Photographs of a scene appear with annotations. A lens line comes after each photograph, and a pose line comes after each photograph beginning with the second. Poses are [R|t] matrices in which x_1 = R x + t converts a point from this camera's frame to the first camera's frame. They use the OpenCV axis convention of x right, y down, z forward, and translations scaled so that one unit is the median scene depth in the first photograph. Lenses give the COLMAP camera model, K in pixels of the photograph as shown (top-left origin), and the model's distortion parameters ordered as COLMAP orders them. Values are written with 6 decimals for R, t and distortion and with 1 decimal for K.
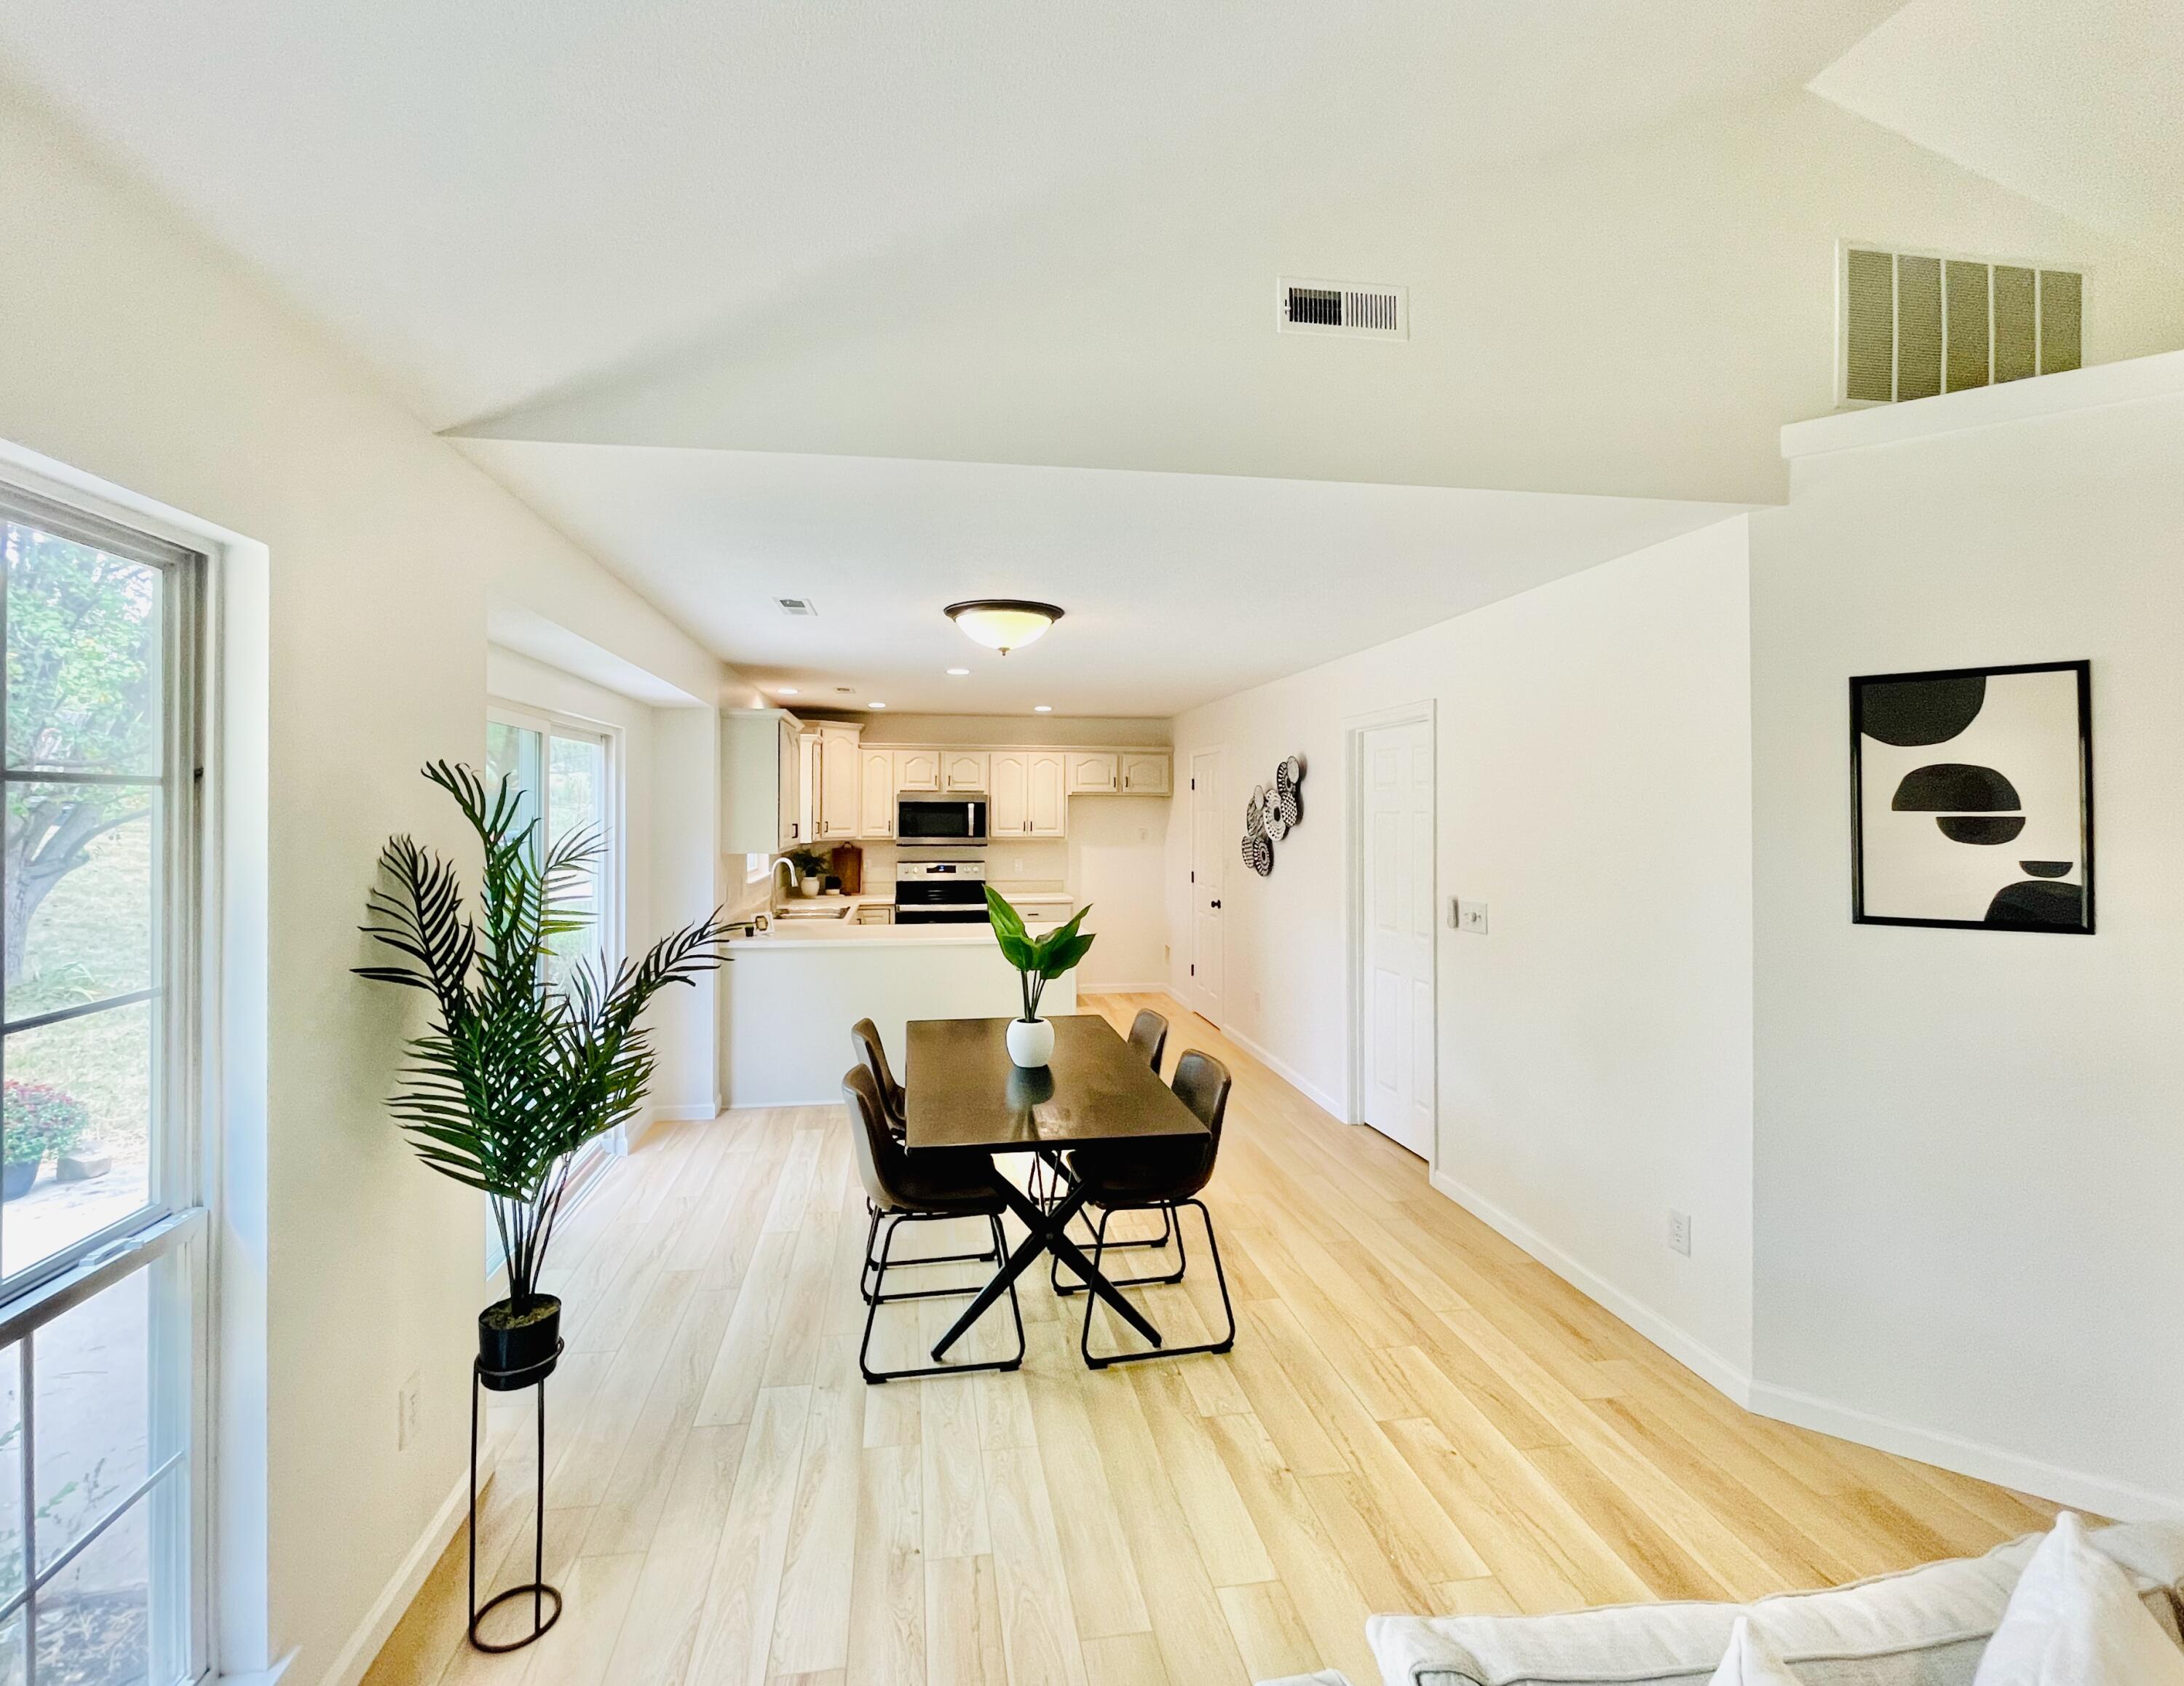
lens RADIAL K [[892.2, 0, 1003.7], [0, 892.2, 803.3], [0, 0, 1]] dist [-0.000484, -0.000148]
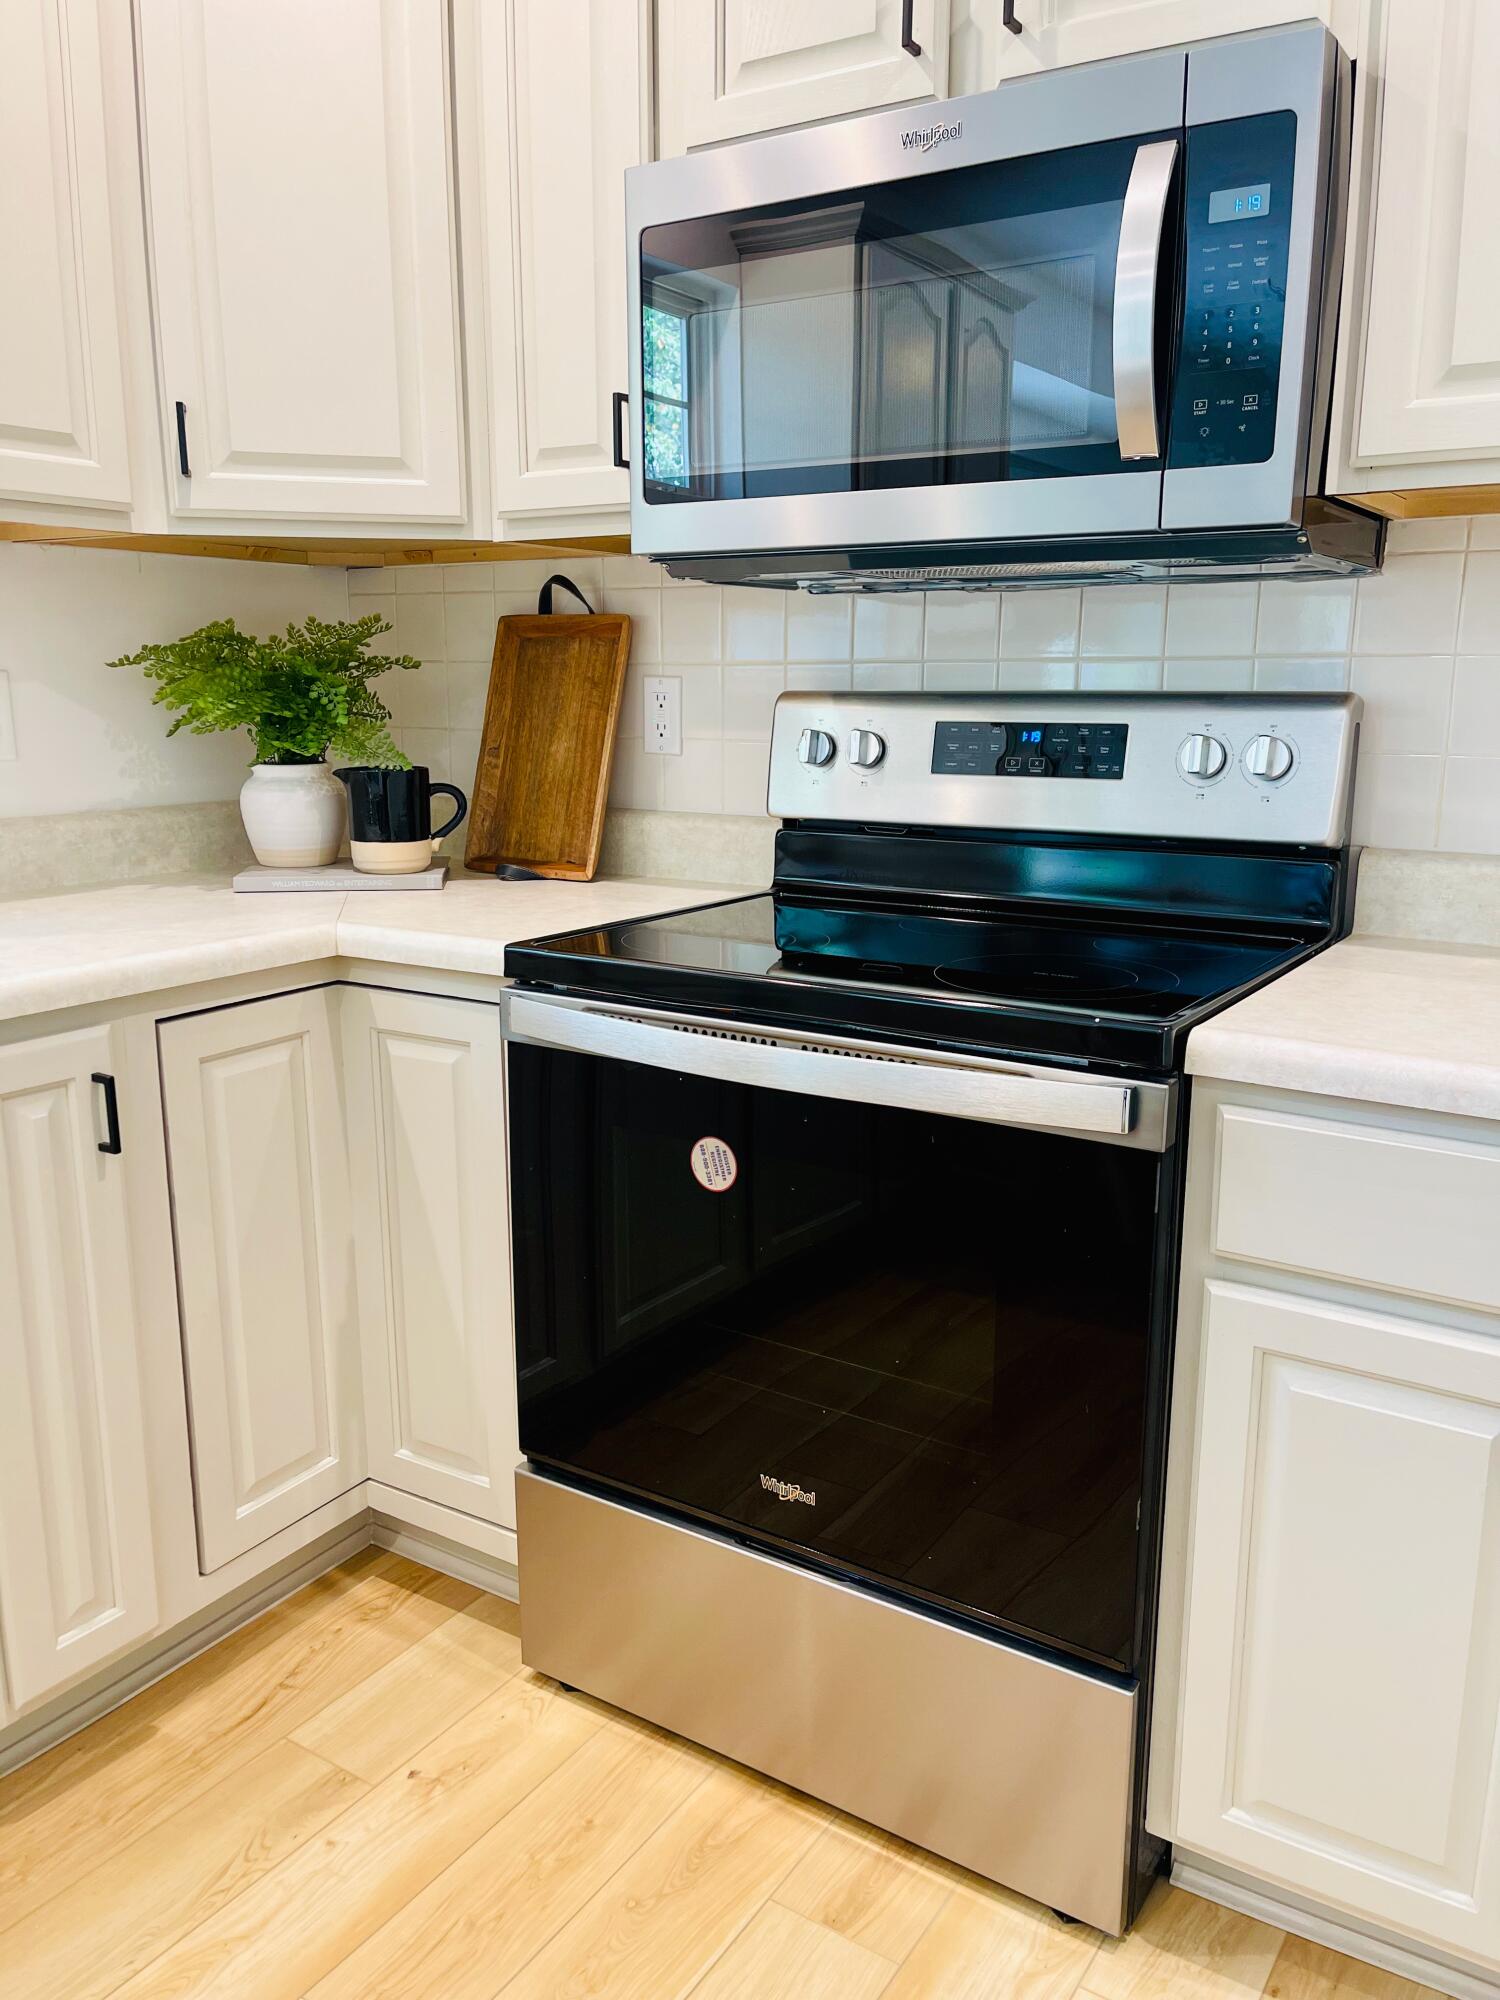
lens RADIAL K [[1500.6, 0, 811.6], [0, 1500.6, 997.6], [0, 0, 1]] dist [0.000891, 0.000231]
pose [[0.777405, 0.131684, -0.615061, 0.145205], [0.009279, 0.975332, 0.220546, 0.154280], [0.628931, -0.177161, 0.757007, 2.044979]]
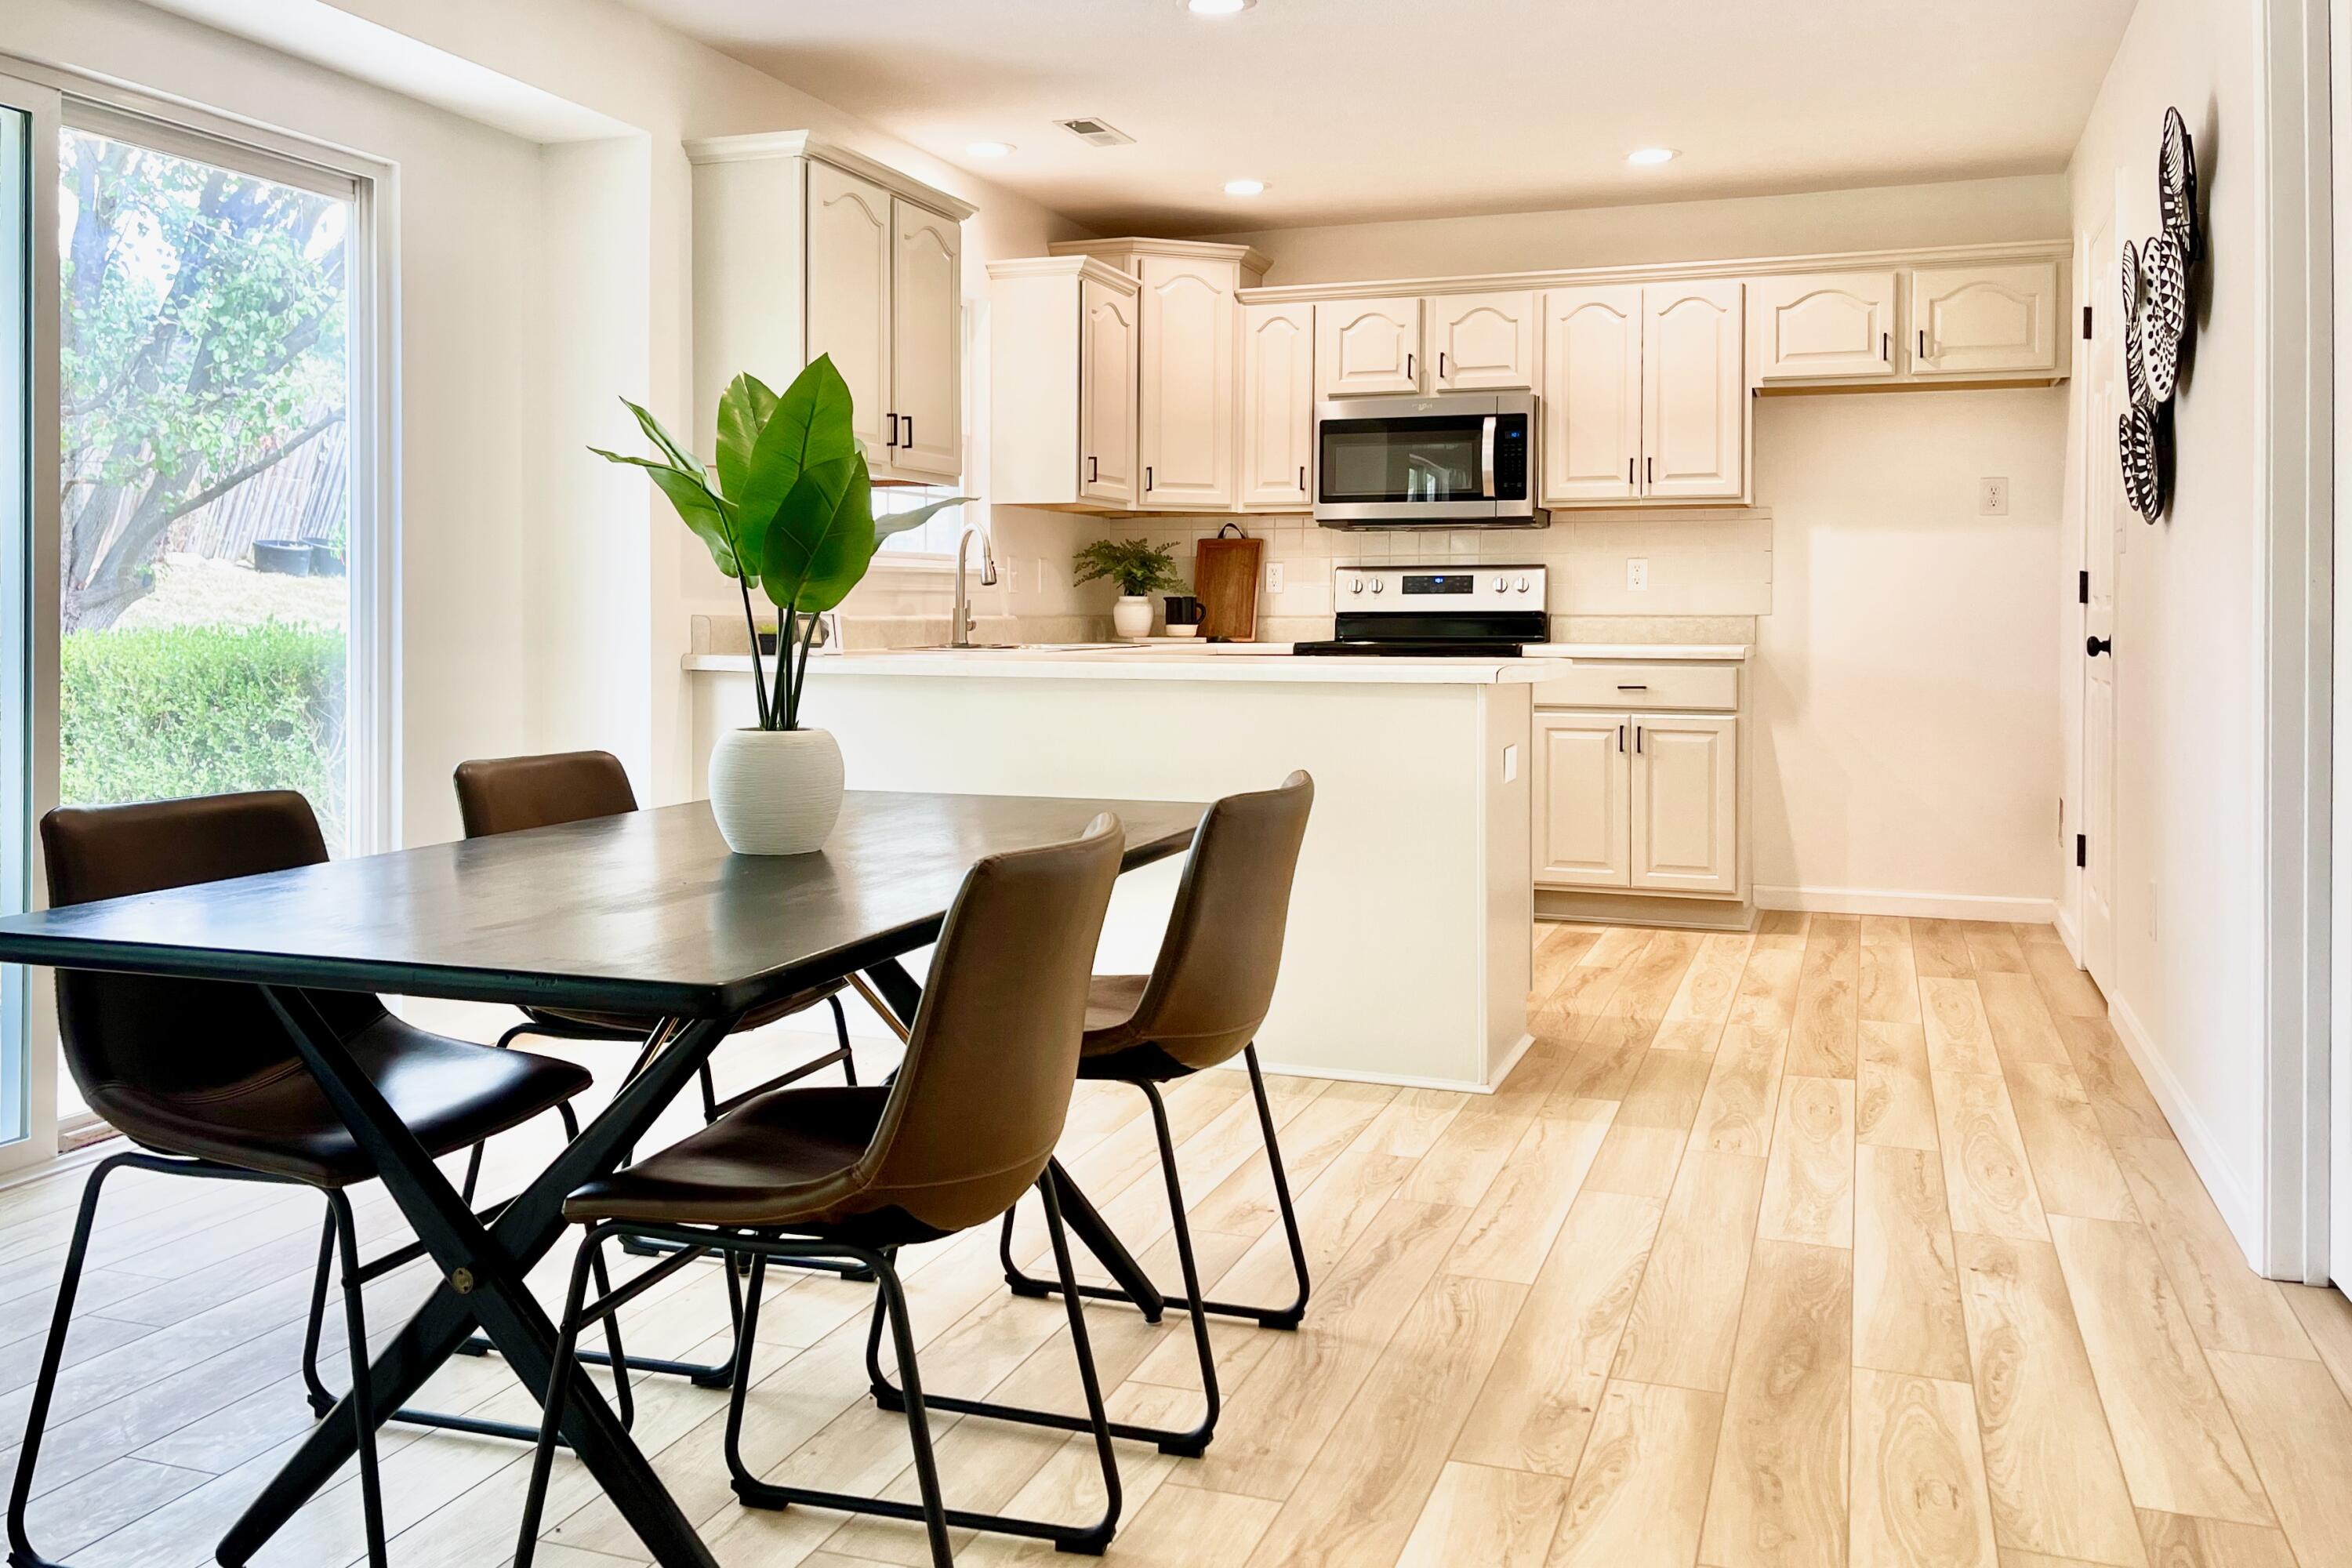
lens RADIAL K [[1844.0, 0, 1164.8], [0, 1844.0, 620.9], [0, 0, 1]] dist [0.007820, 0.002265]
pose [[0.892724, 0.000966, -0.450602, 0.528150], [0.004922, 0.999917, 0.011894, 0.207436], [0.450577, -0.012835, 0.892646, 0.450871]]
